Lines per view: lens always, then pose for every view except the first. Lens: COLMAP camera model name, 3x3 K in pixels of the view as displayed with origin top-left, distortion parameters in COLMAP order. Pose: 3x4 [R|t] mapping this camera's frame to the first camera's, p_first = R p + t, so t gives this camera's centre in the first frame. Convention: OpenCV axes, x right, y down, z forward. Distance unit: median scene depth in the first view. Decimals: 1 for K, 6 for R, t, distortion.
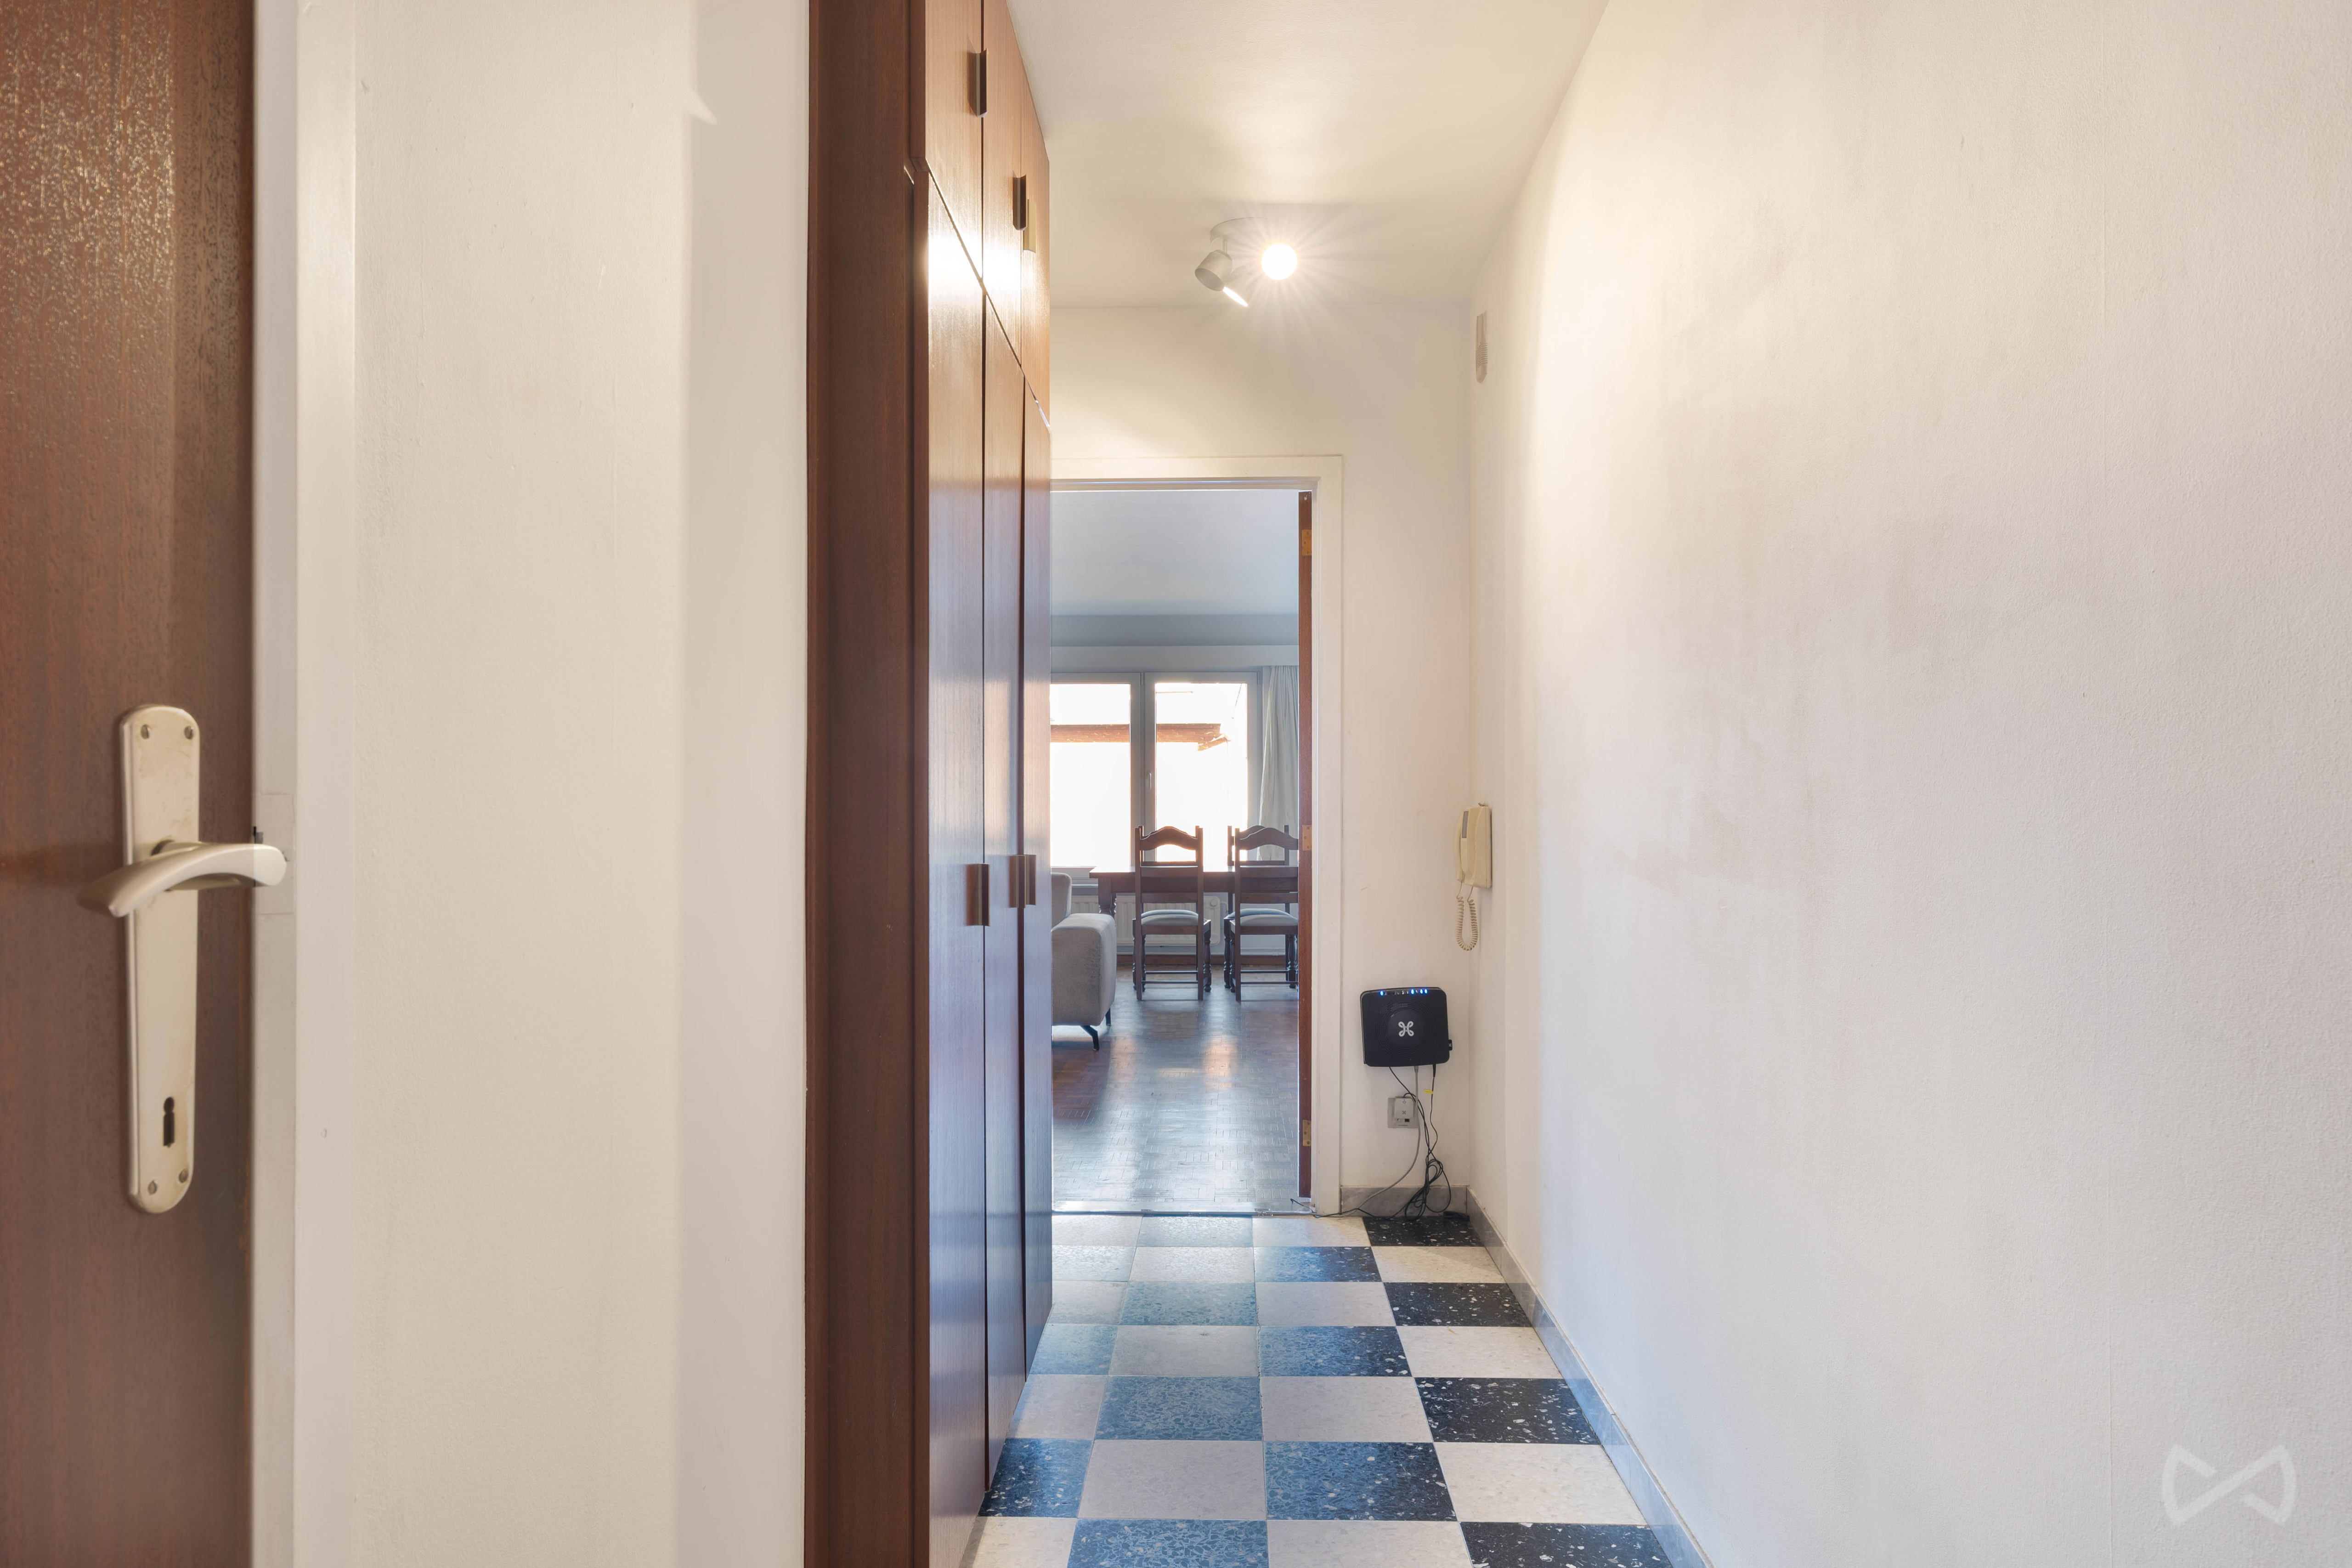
lens RADIAL K [[1505.8, 0, 1176.0], [0, 1505.8, 784.0], [0, 0, 1]] dist [0.004882, 0.003565]
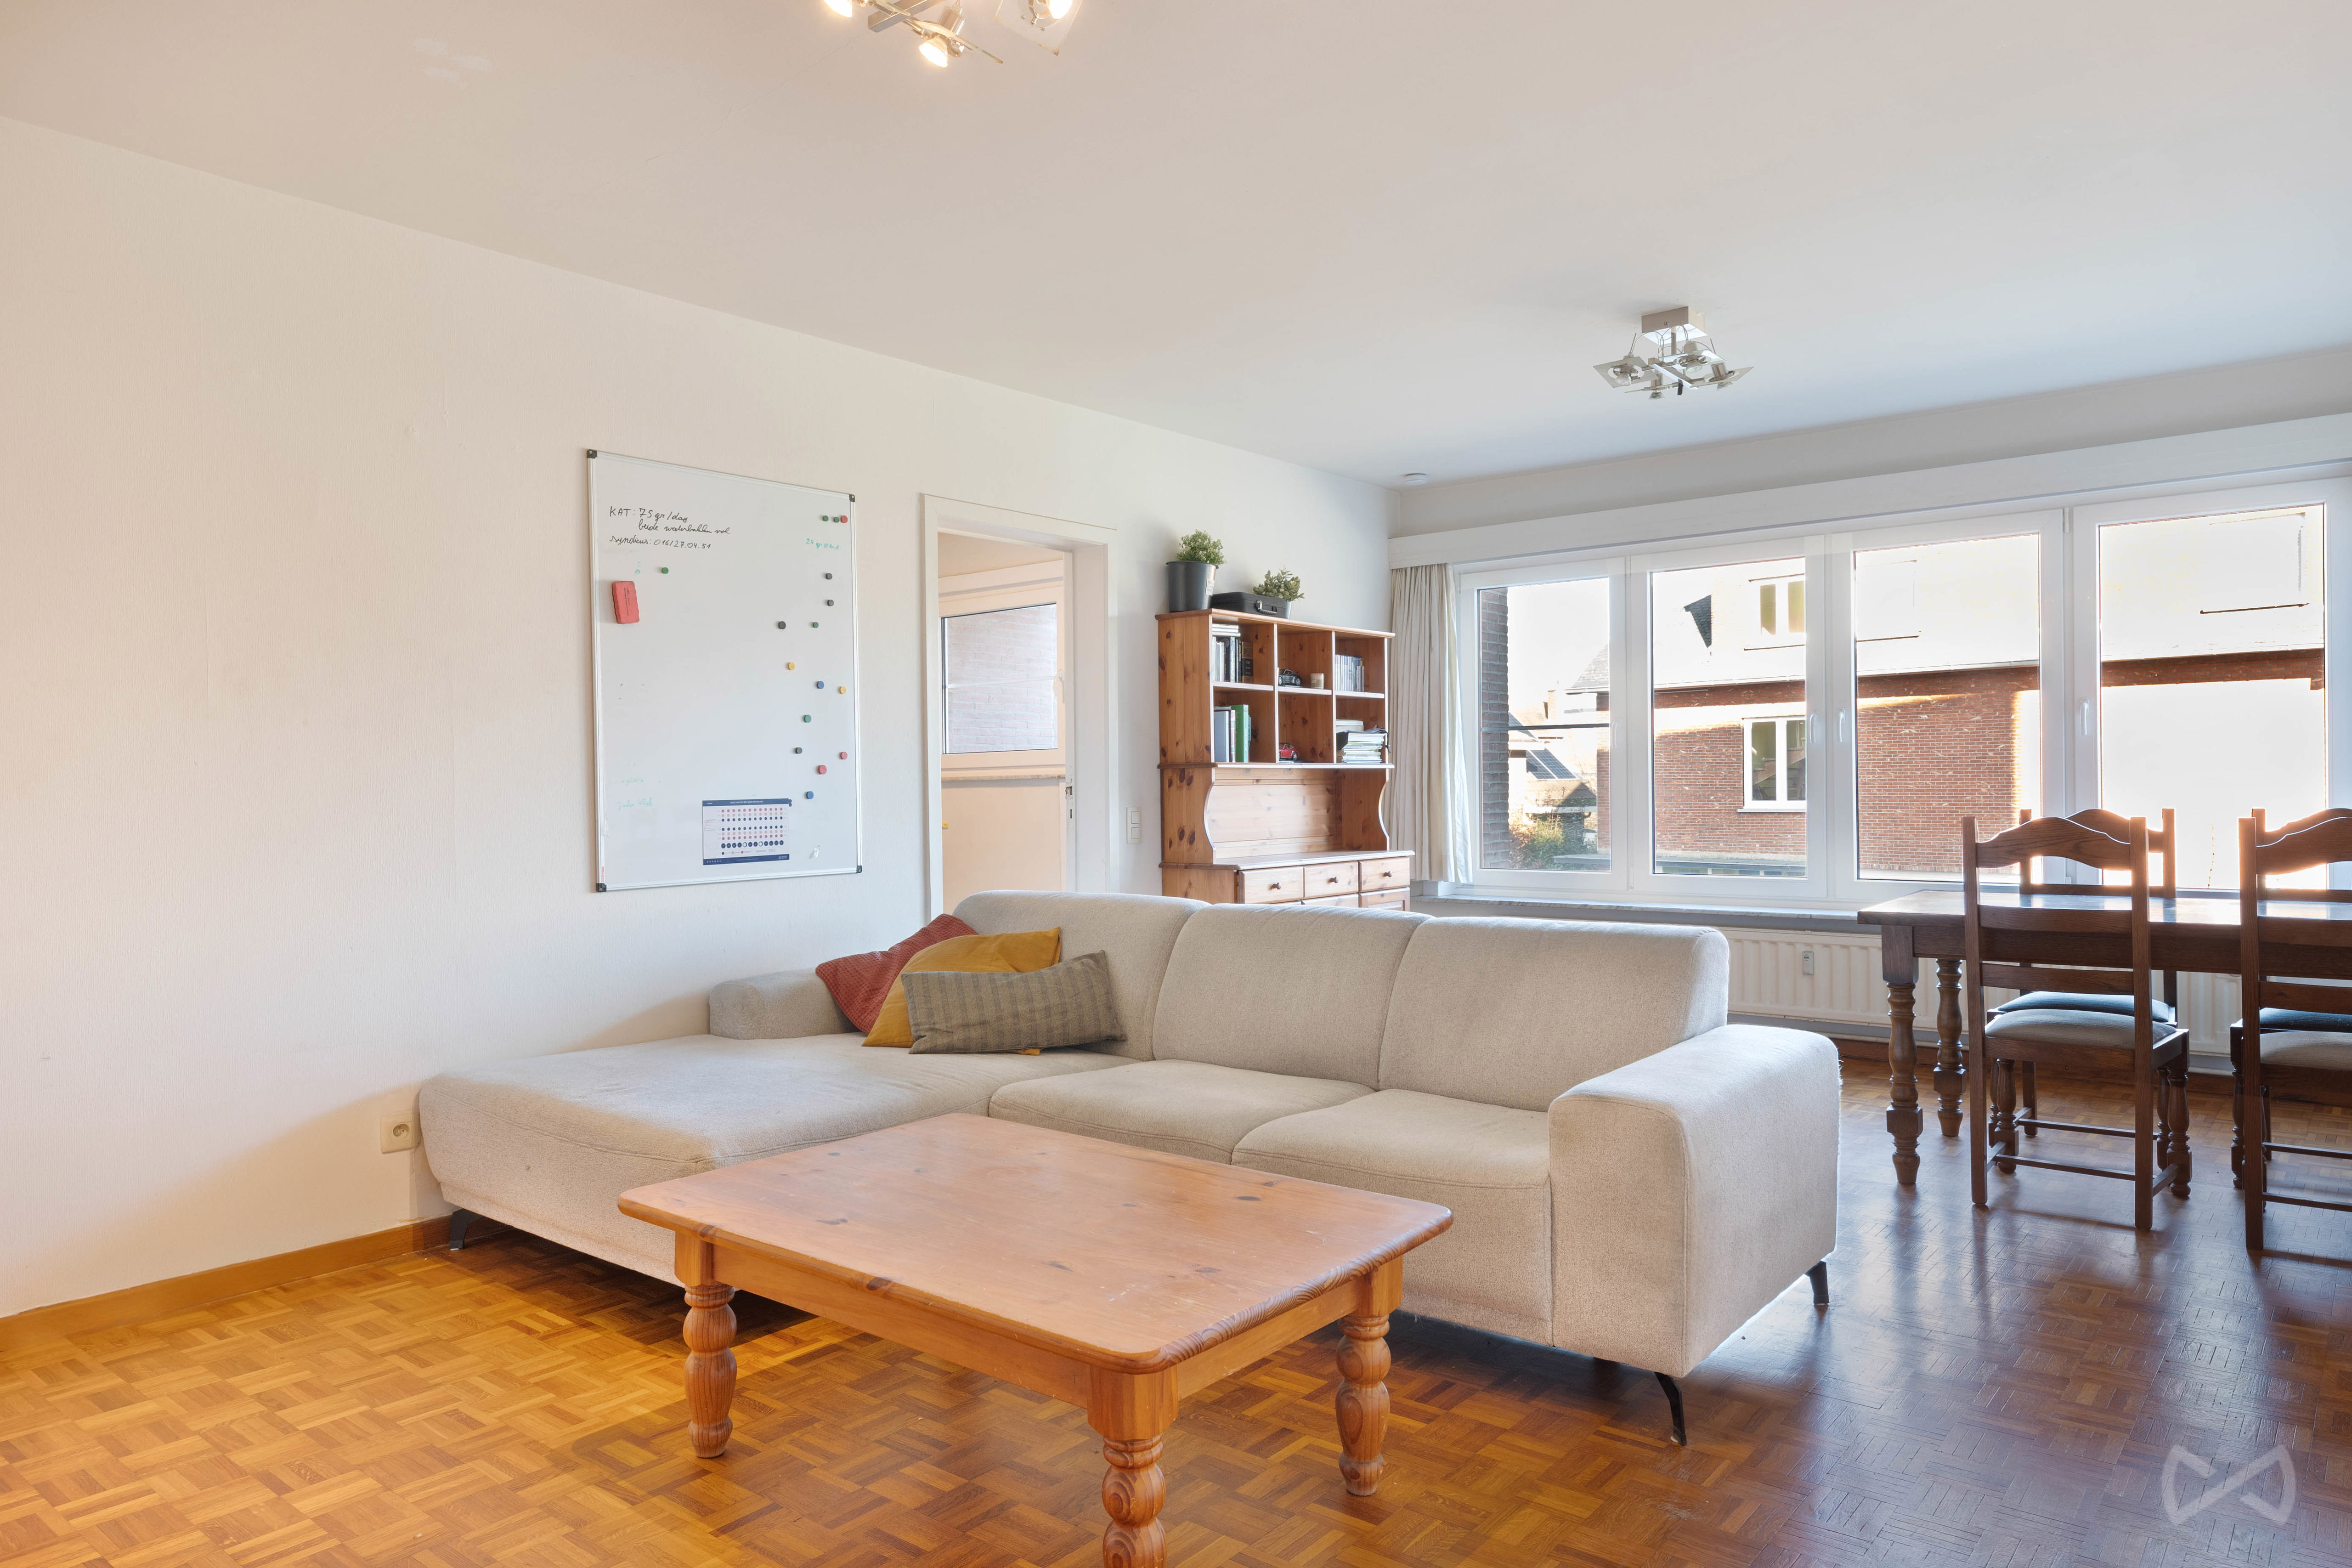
lens RADIAL K [[1462.4, 0, 1176.0], [0, 1462.4, 784.0], [0, 0, 1]] dist [0.001497, 0.001158]
pose [[0.790637, -0.002577, -0.612279, 0.049692], [0.015834, 0.999743, 0.016238, 0.007965], [0.612080, -0.022533, 0.790475, 0.474968]]
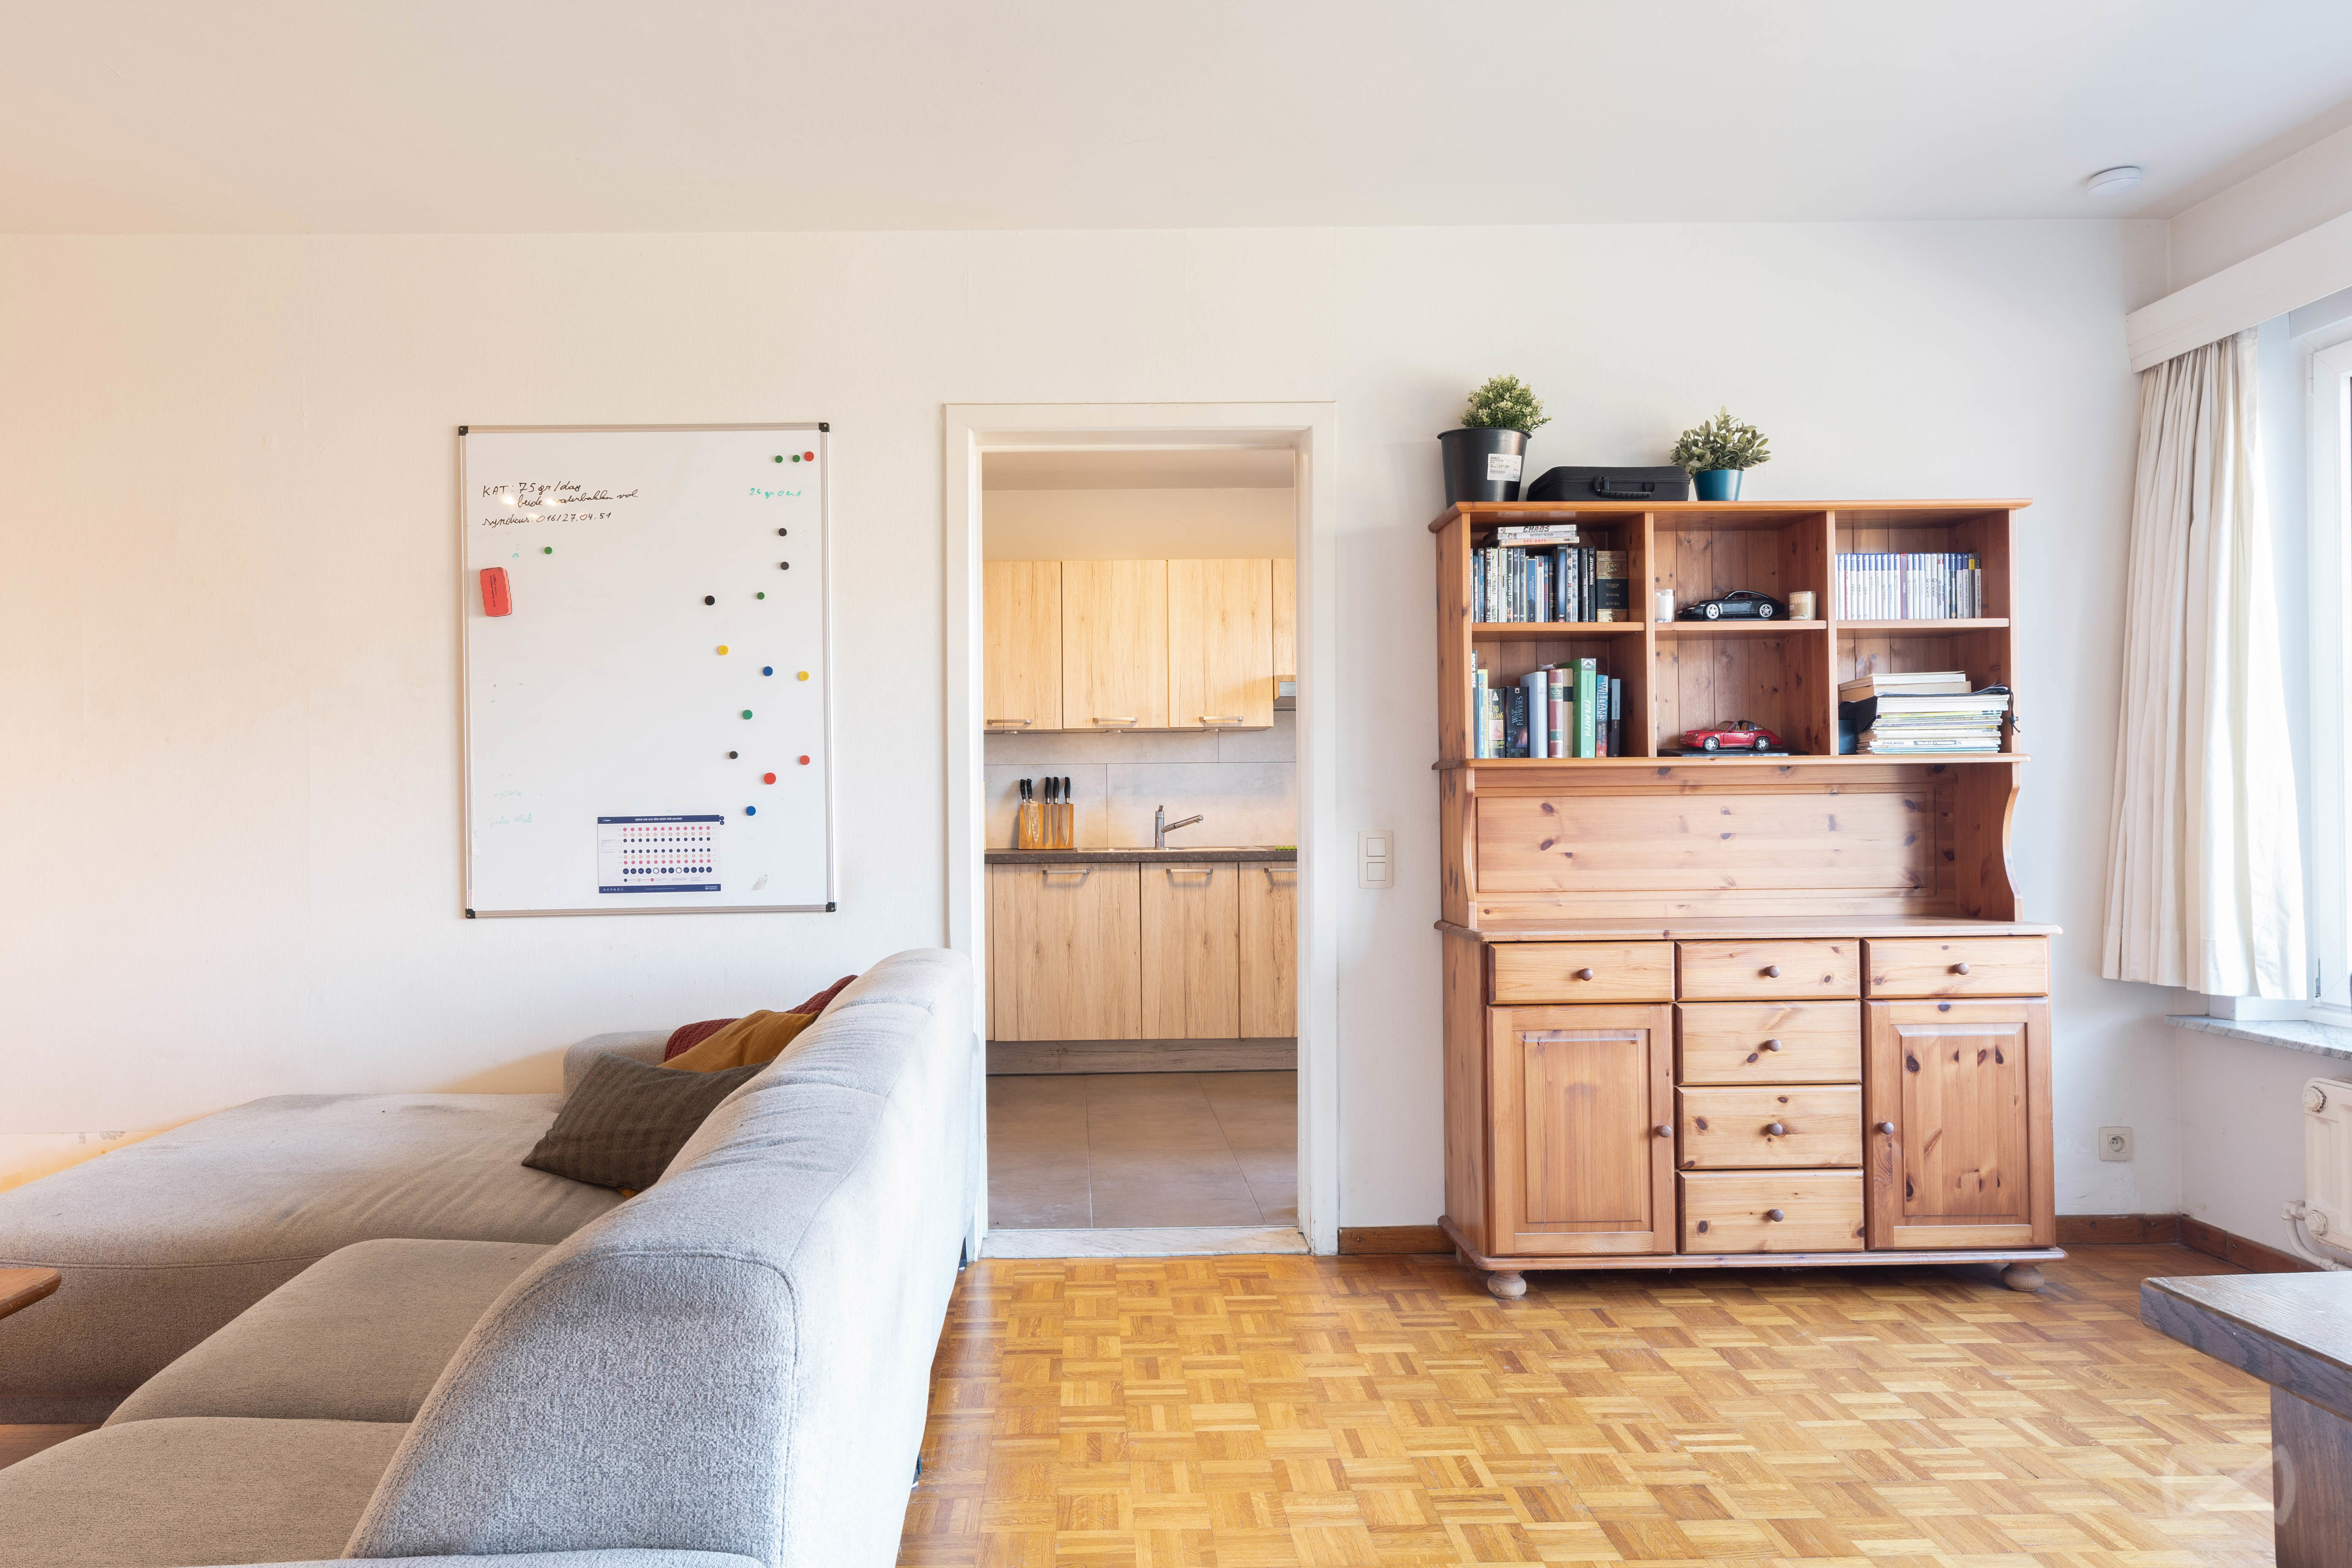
lens RADIAL K [[1532.4, 0, 1171.6], [0, 1532.4, 794.1], [0, 0, 1]] dist [-0.005735, 0.030718]
pose [[0.058348, 0.001309, -0.998295, 0.064098], [0.025730, 0.999665, 0.002814, 0.014004], [0.997965, -0.025851, 0.058294, 0.819492]]
